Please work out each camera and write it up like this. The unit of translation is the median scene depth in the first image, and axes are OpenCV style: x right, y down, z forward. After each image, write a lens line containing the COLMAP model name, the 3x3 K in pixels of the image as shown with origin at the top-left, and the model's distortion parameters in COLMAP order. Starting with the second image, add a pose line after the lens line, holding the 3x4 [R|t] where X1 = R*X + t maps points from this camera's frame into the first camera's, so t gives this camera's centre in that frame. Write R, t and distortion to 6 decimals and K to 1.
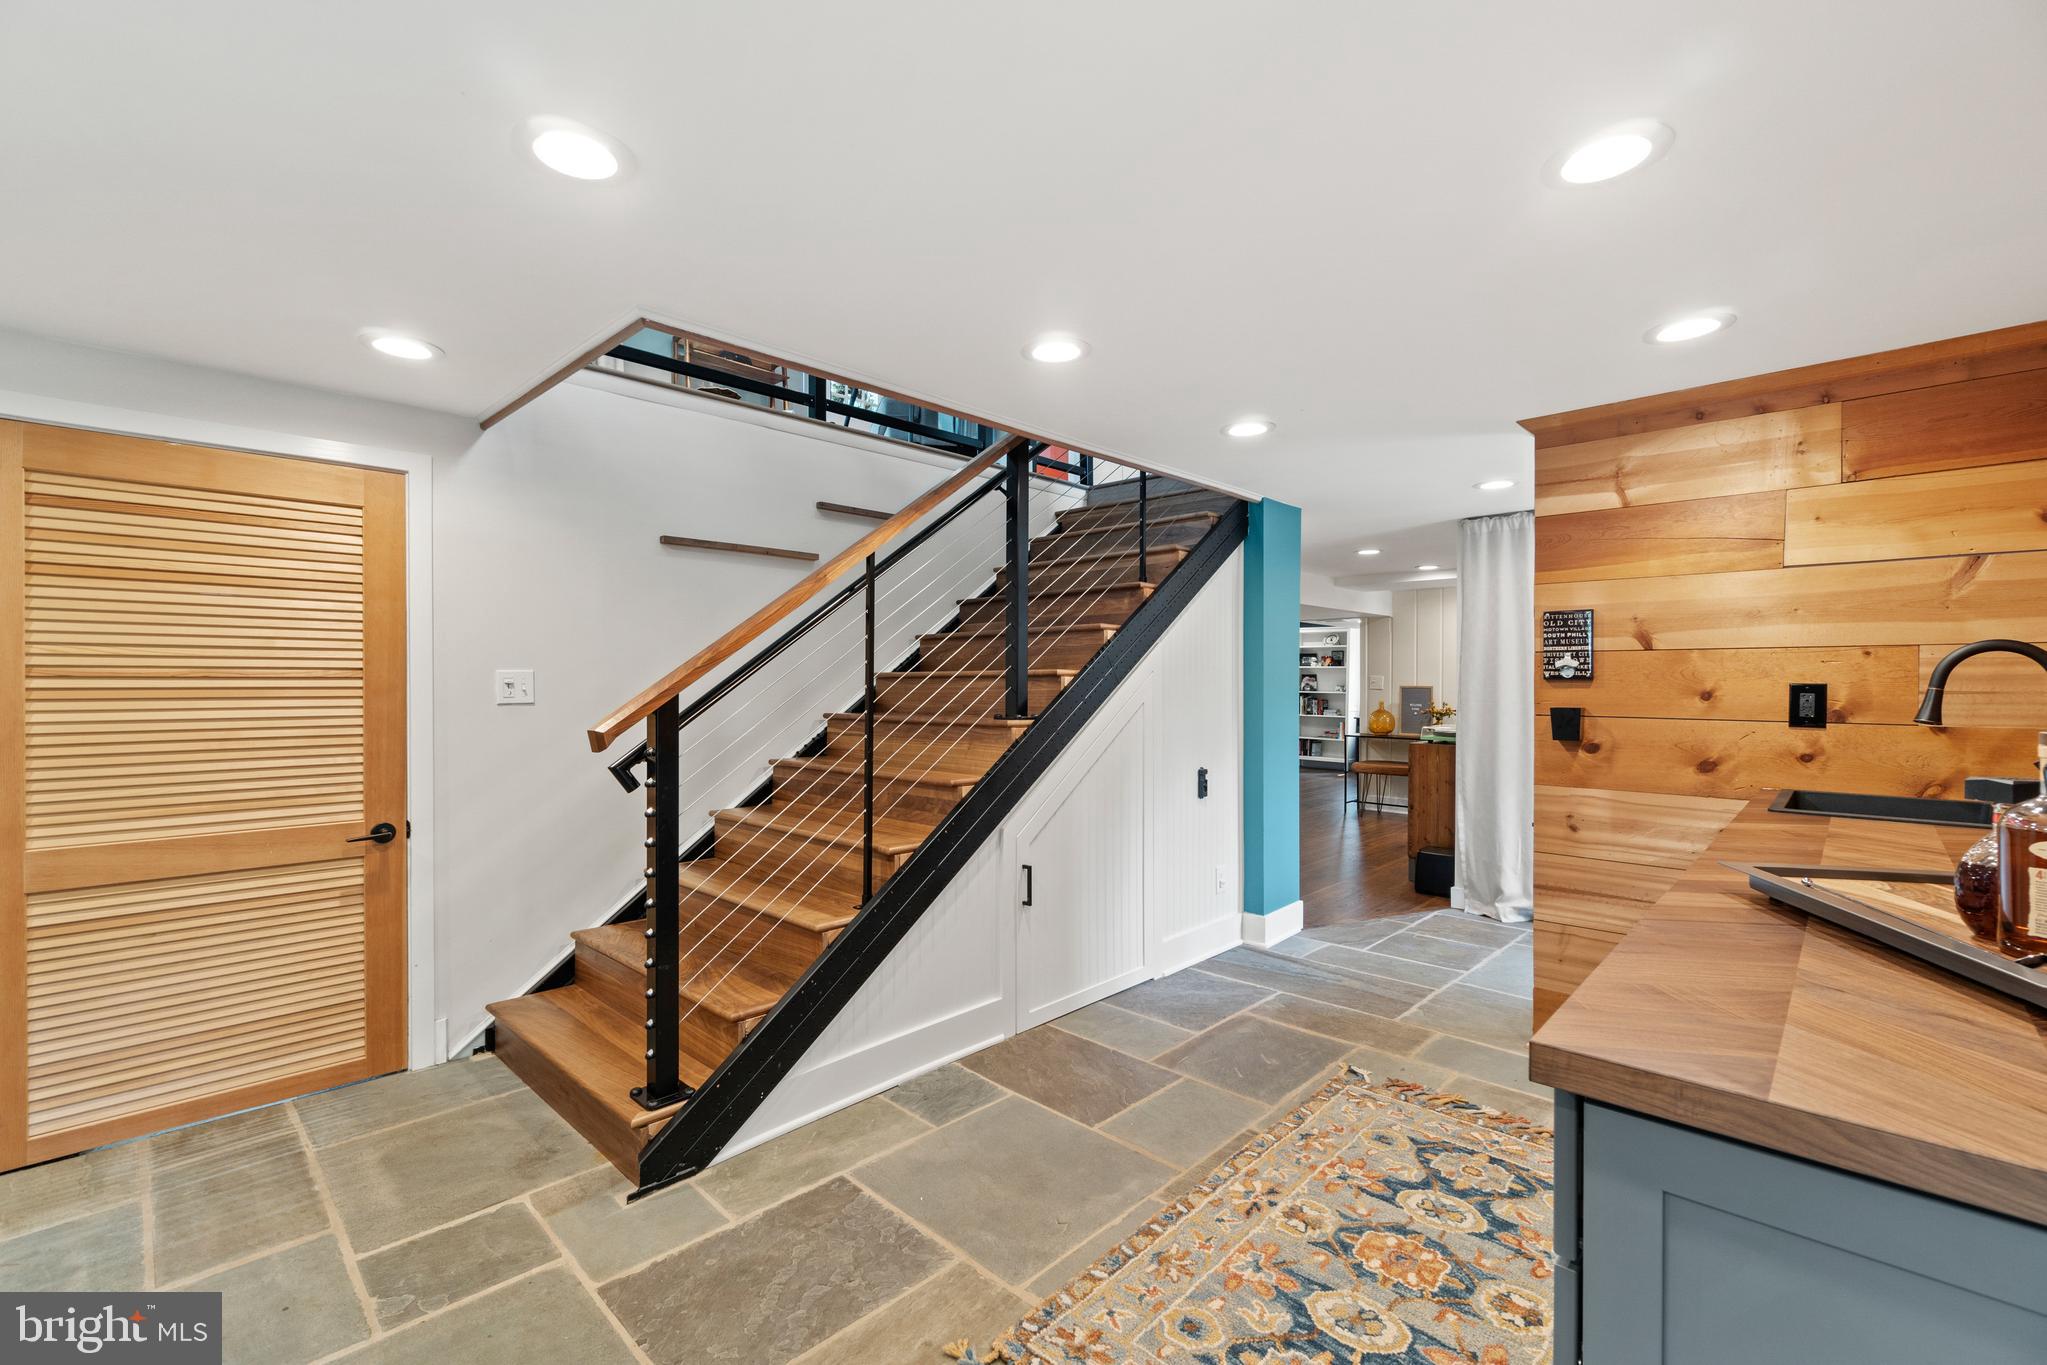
lens RADIAL K [[884.9, 0, 1014.6], [0, 884.9, 683.4], [0, 0, 1]] dist [-0.000330, 0.000103]
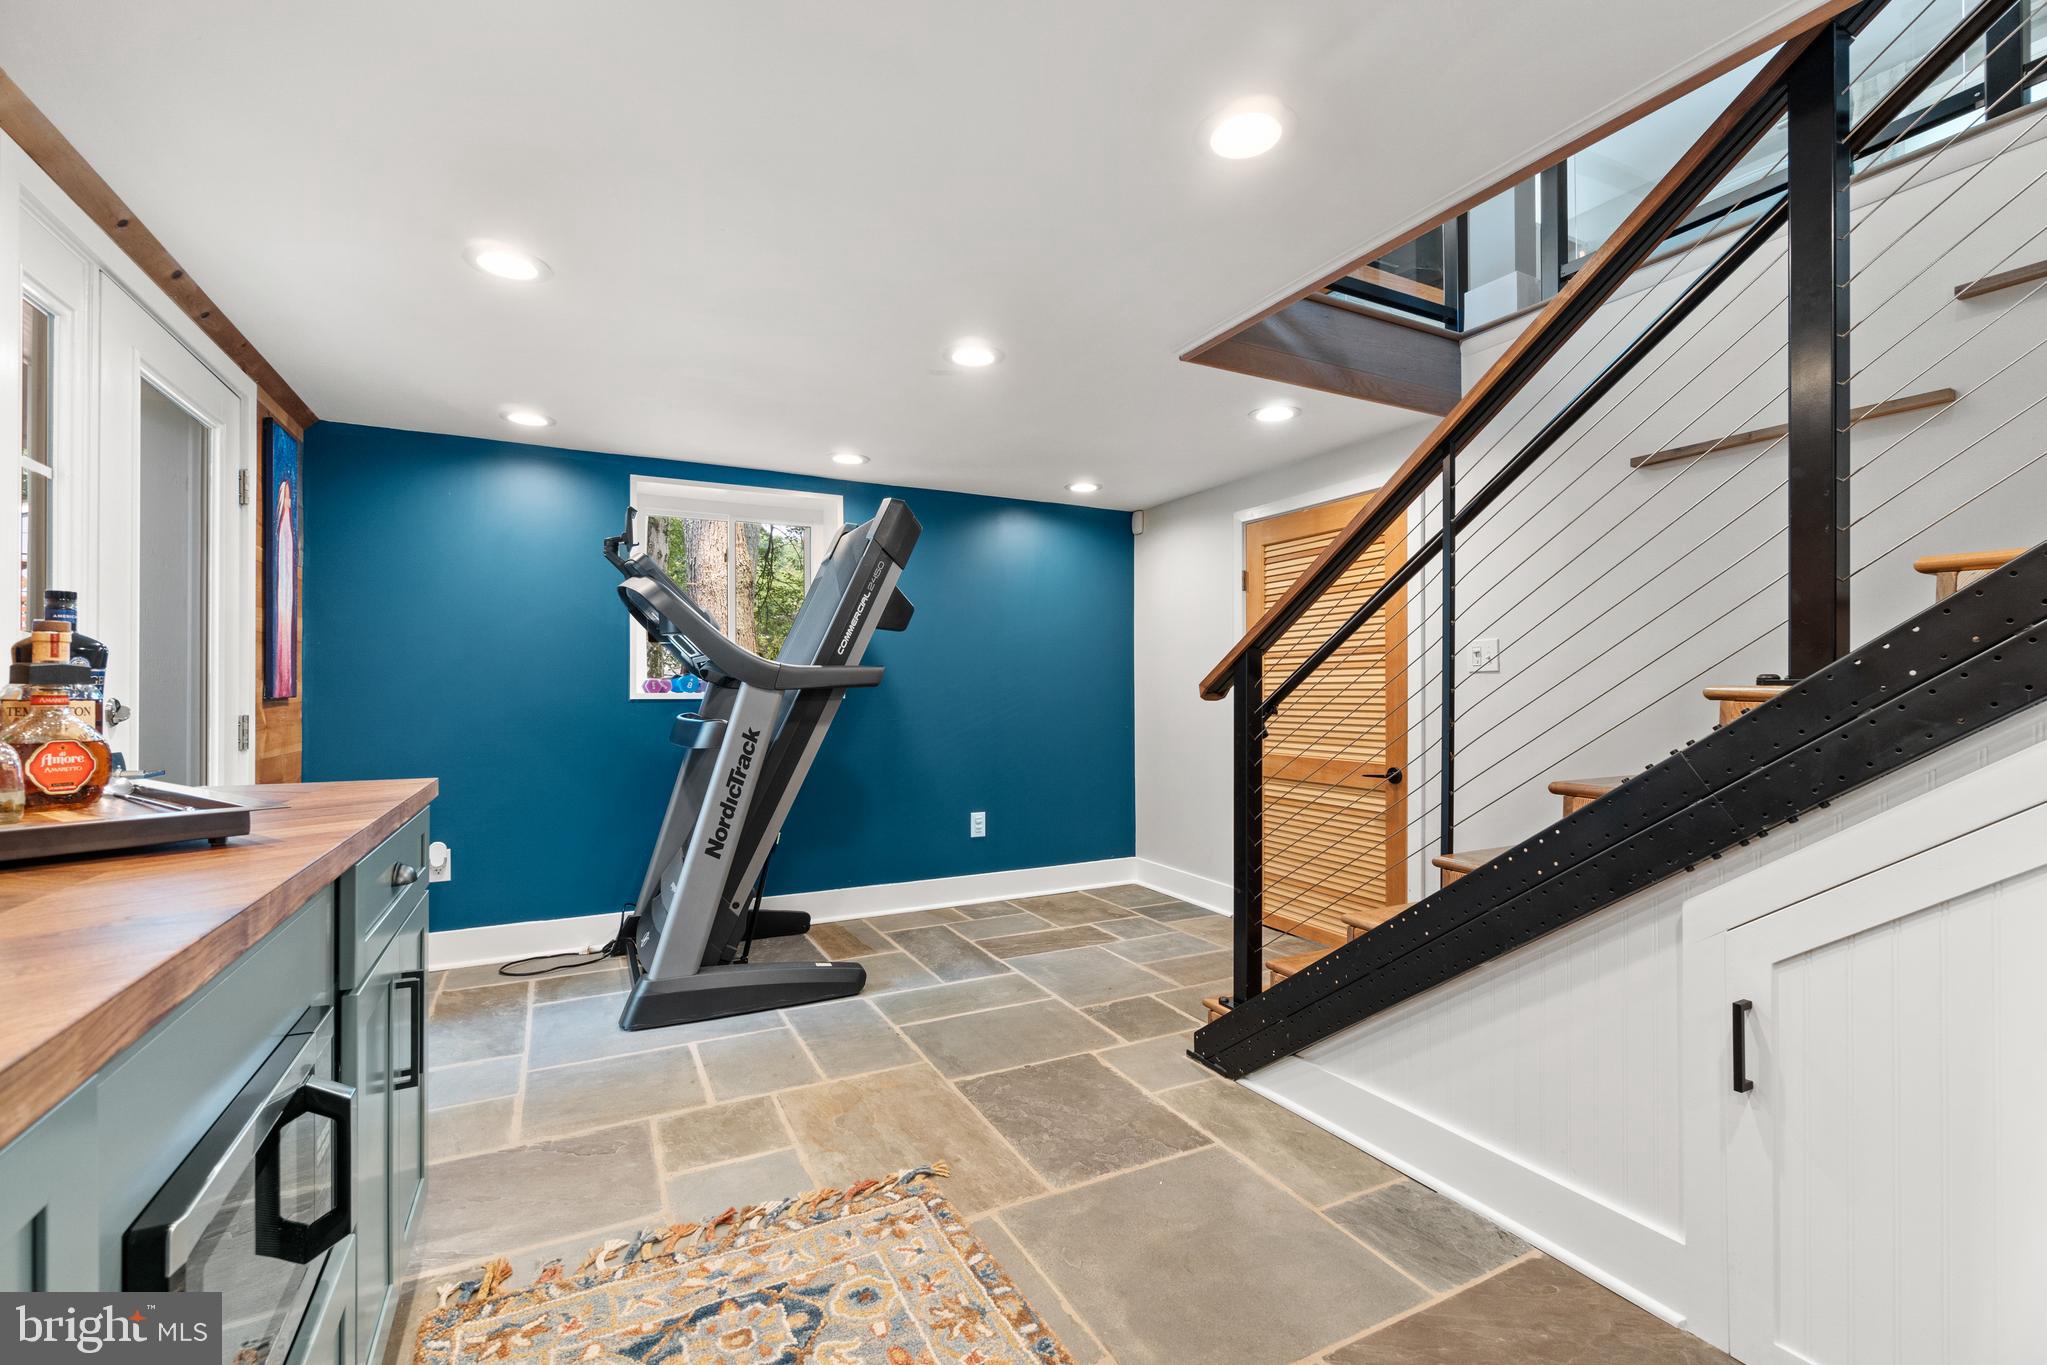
lens RADIAL K [[884.9, 0, 1014.6], [0, 884.9, 683.4], [0, 0, 1]] dist [-0.000330, 0.000103]
pose [[-0.325194, -0.011984, -0.945571, 0.922341], [0.000156, 0.999919, -0.012727, 0.078667], [0.945647, -0.004286, -0.325166, 1.288948]]
